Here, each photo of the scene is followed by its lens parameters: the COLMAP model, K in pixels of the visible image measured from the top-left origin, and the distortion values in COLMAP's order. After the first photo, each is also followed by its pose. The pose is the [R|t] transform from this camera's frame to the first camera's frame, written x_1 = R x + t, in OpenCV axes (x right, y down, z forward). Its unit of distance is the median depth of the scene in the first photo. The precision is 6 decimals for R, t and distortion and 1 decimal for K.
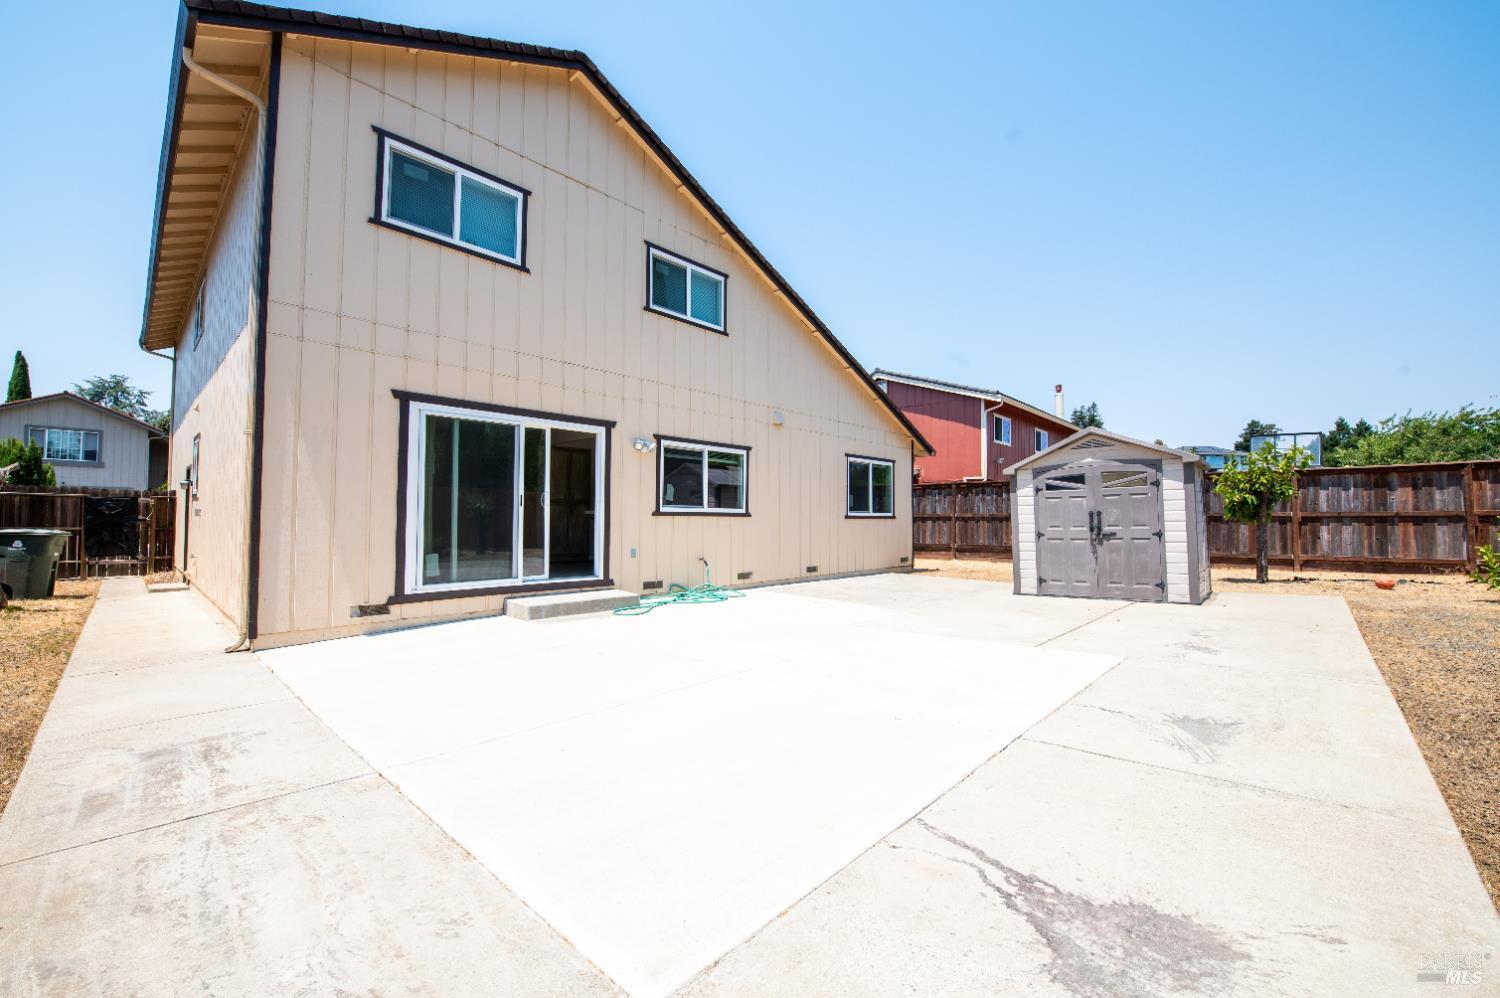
lens RADIAL K [[597.5, 0, 744.3], [0, 597.5, 500.5], [0, 0, 1]] dist [-0.017569, -0.000196]
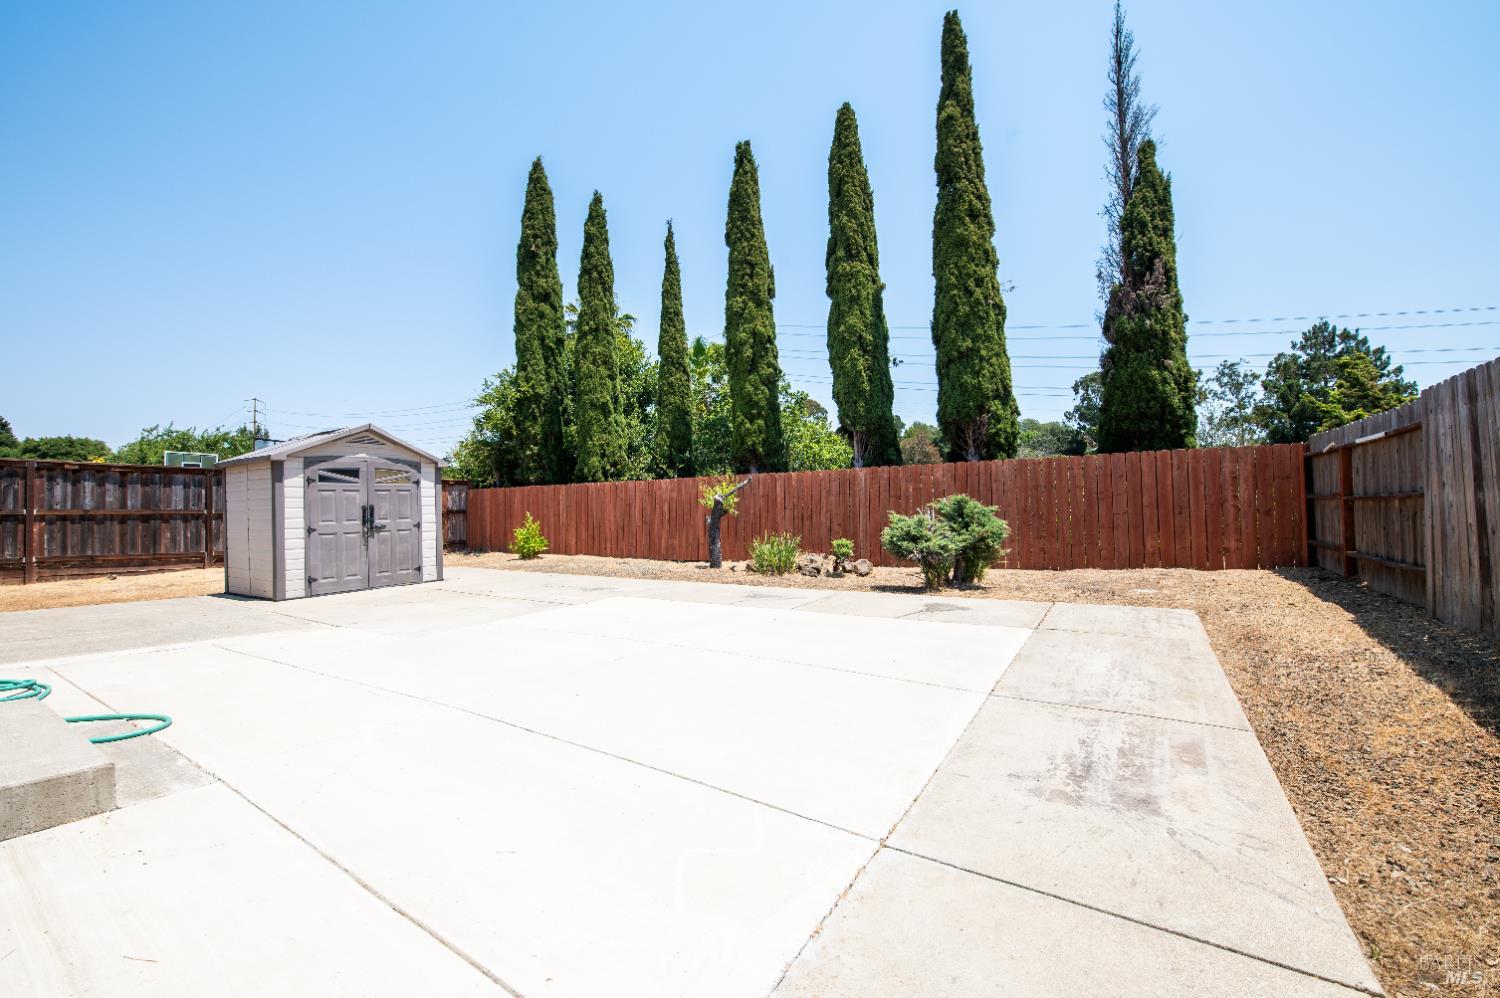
lens RADIAL K [[602.2, 0, 743.9], [0, 602.2, 498.6], [0, 0, 1]] dist [-0.018382, -0.000740]
pose [[-0.182301, 0.030833, 0.982759, -0.588774], [-0.016973, 0.999261, -0.034499, 0.033221], [-0.983096, -0.022969, -0.181643, 0.578910]]
